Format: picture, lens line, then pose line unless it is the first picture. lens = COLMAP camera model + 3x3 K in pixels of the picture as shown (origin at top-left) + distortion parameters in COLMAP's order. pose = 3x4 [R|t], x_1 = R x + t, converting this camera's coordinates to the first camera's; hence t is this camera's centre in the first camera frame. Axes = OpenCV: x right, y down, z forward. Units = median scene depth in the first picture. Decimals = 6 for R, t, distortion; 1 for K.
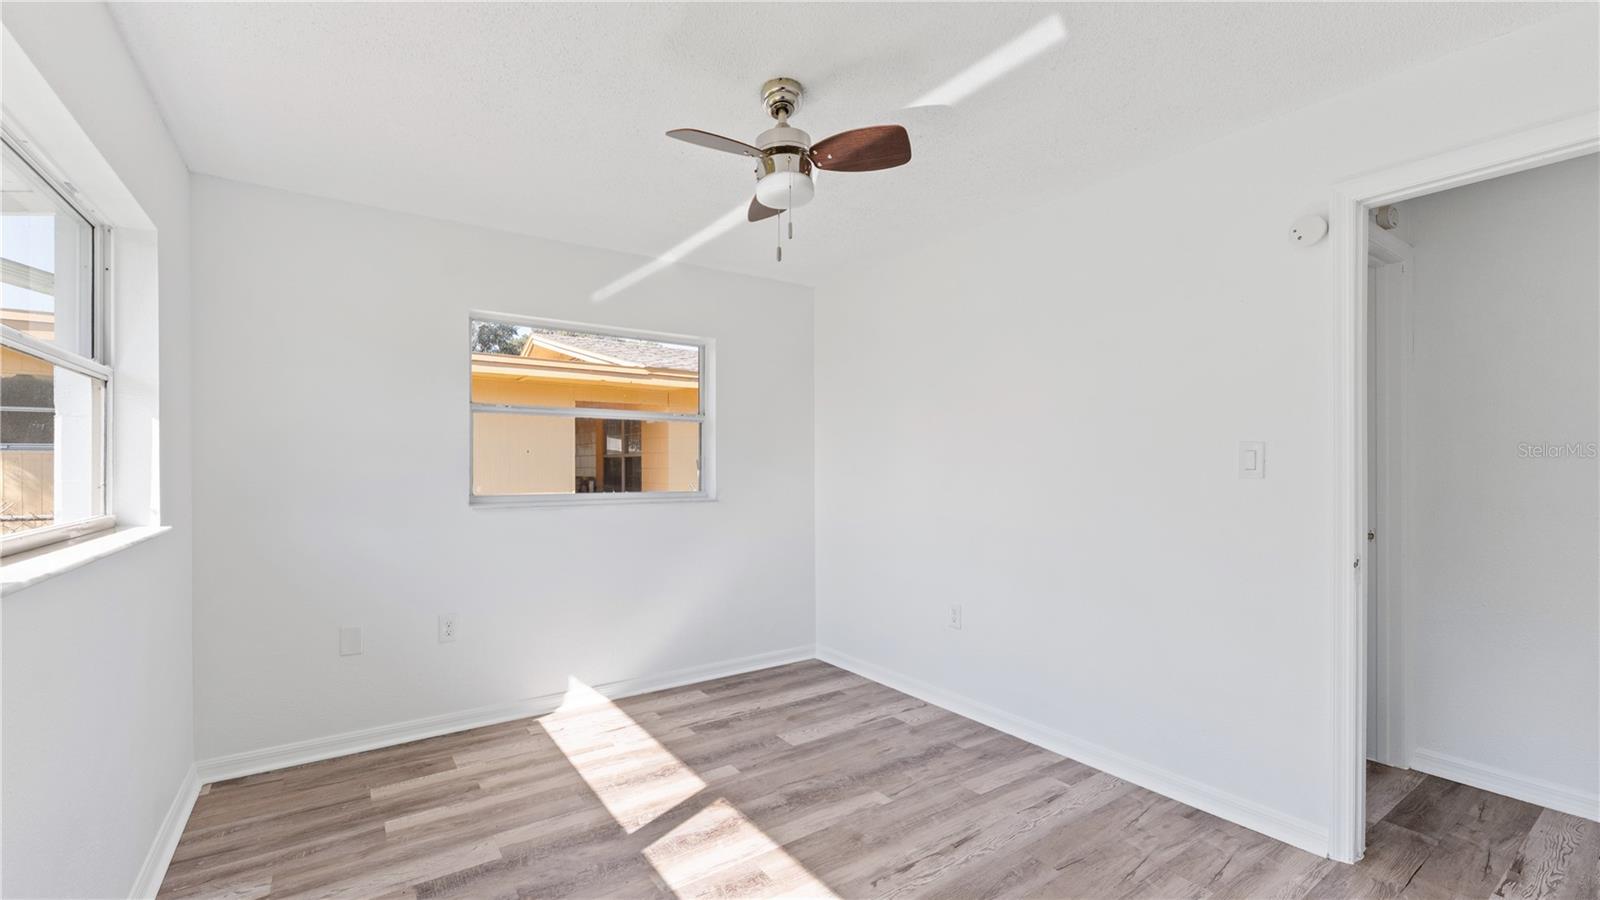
lens RADIAL K [[644.2, 0, 806.9], [0, 644.2, 462.5], [0, 0, 1]] dist [0.001042, 0.000315]
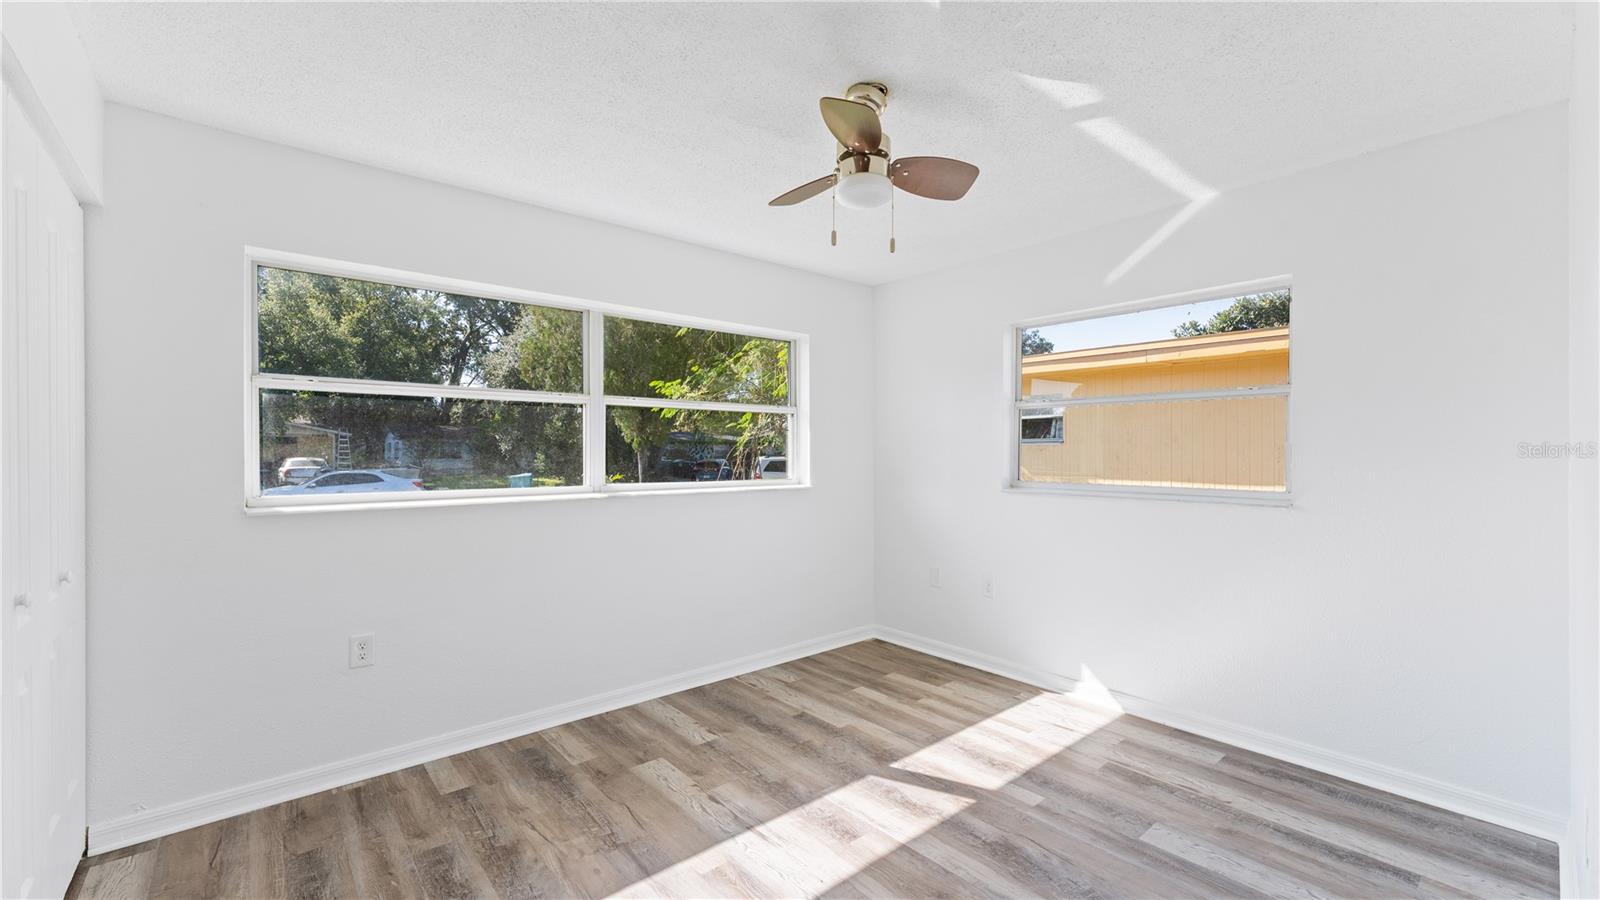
lens RADIAL K [[644.2, 0, 793.6], [0, 644.2, 426.2], [0, 0, 1]] dist [0.001042, 0.000315]
pose [[0.105402, -0.037415, -0.993726, 0.714832], [0.000913, 0.999295, -0.037527, -0.001593], [0.994429, 0.003049, 0.105362, 0.554717]]
